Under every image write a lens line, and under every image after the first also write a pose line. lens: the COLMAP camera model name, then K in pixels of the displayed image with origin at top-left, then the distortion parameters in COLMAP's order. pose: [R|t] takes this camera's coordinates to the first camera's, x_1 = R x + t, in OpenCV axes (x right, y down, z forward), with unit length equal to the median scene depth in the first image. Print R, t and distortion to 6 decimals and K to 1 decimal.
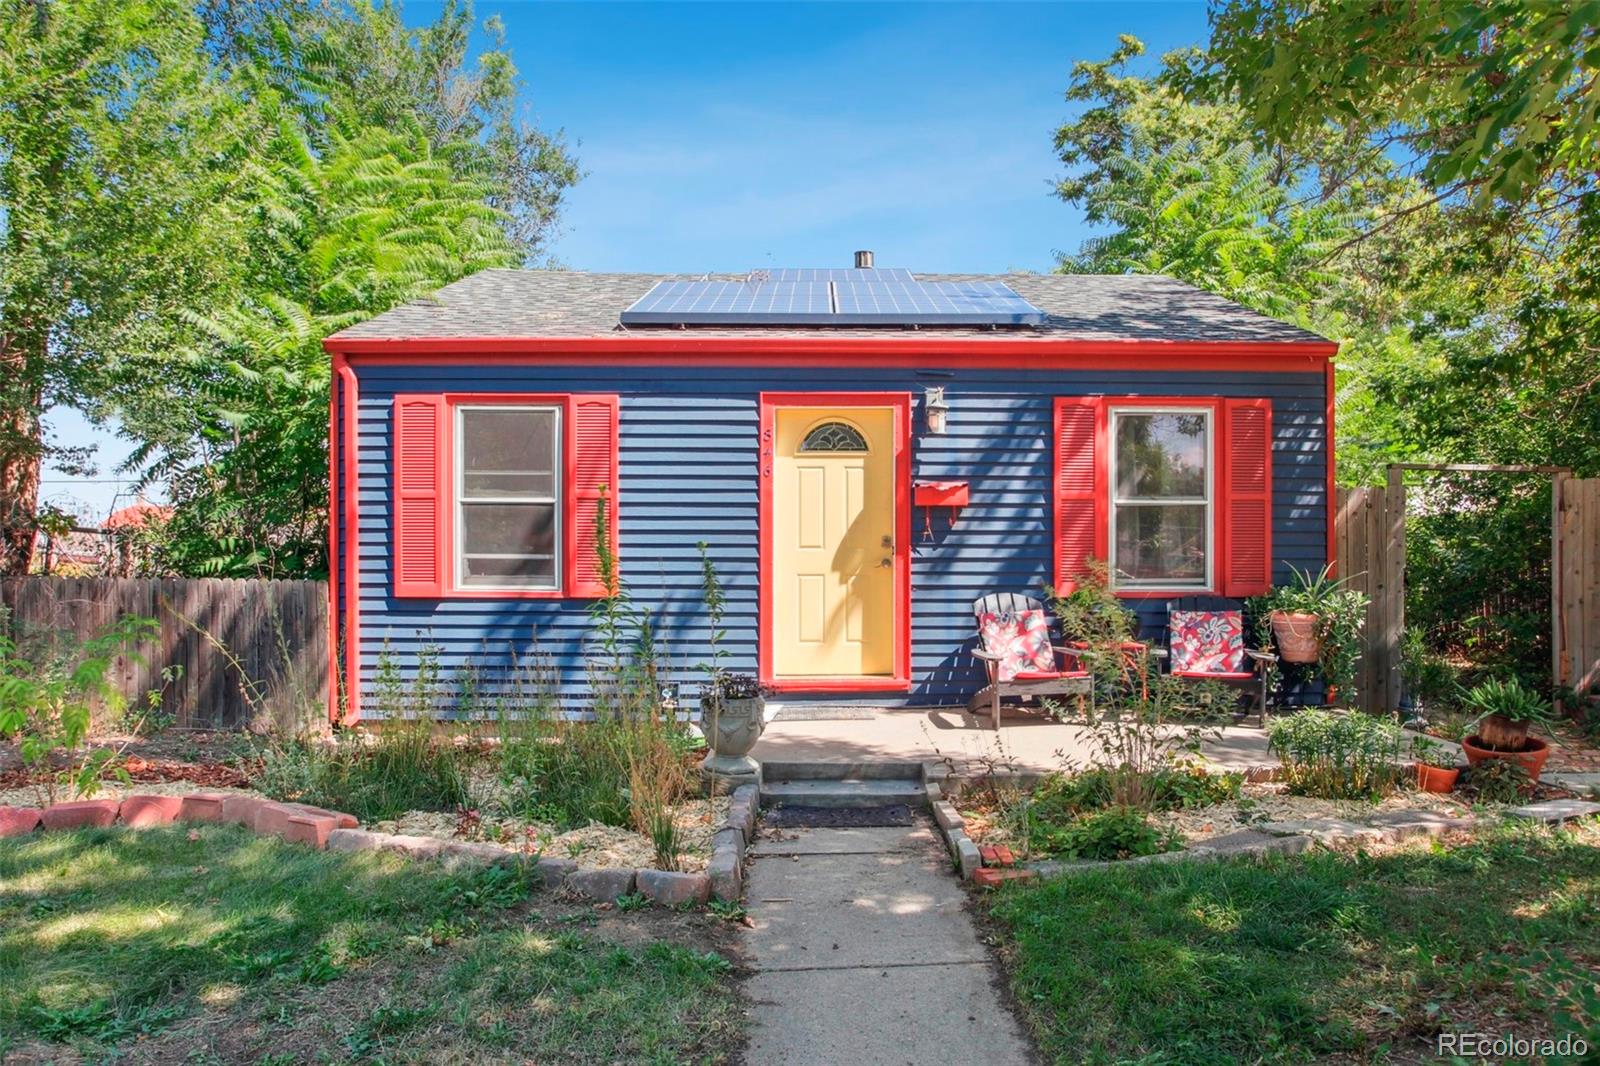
lens RADIAL K [[1076.1, 0, 814.6], [0, 1076.1, 570.8], [0, 0, 1]] dist [0.001356, 0.006553]
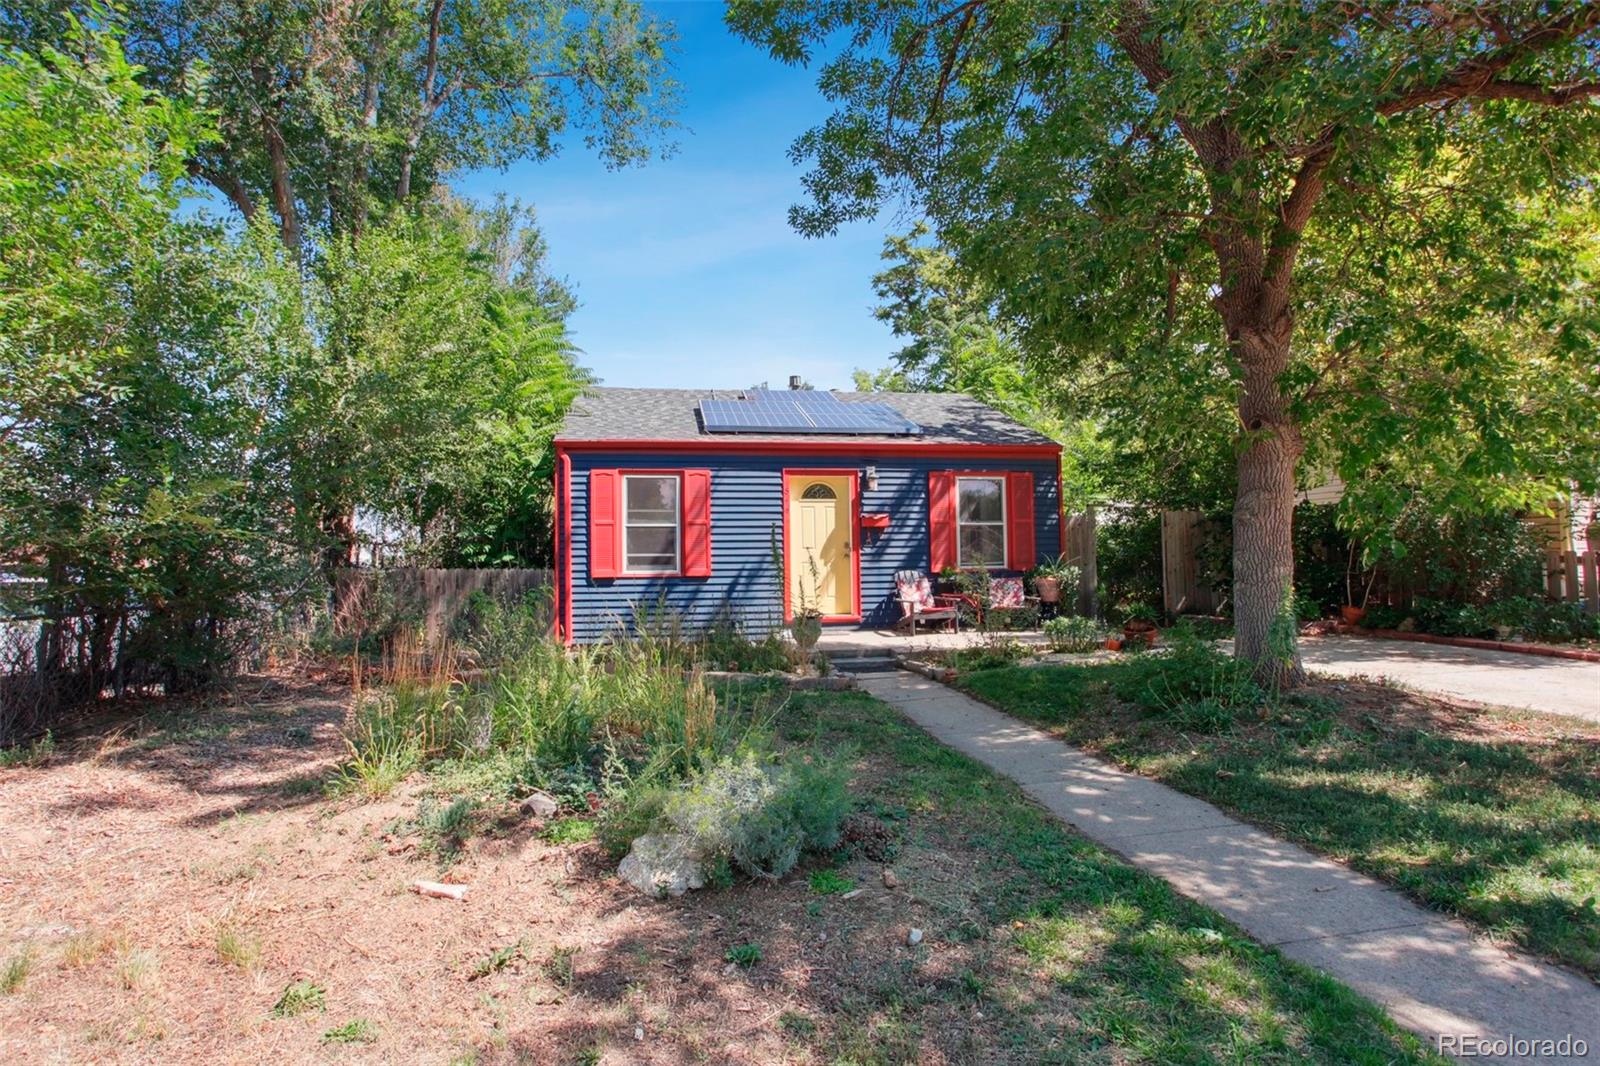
lens RADIAL K [[782.4, 0, 798.3], [0, 782.4, 536.8], [0, 0, 1]] dist [0.030892, -0.009589]
pose [[0.989477, -0.009558, 0.144377, -0.228883], [0.014535, 0.999334, -0.033458, 0.004434], [-0.143961, 0.035205, 0.988957, -0.396830]]
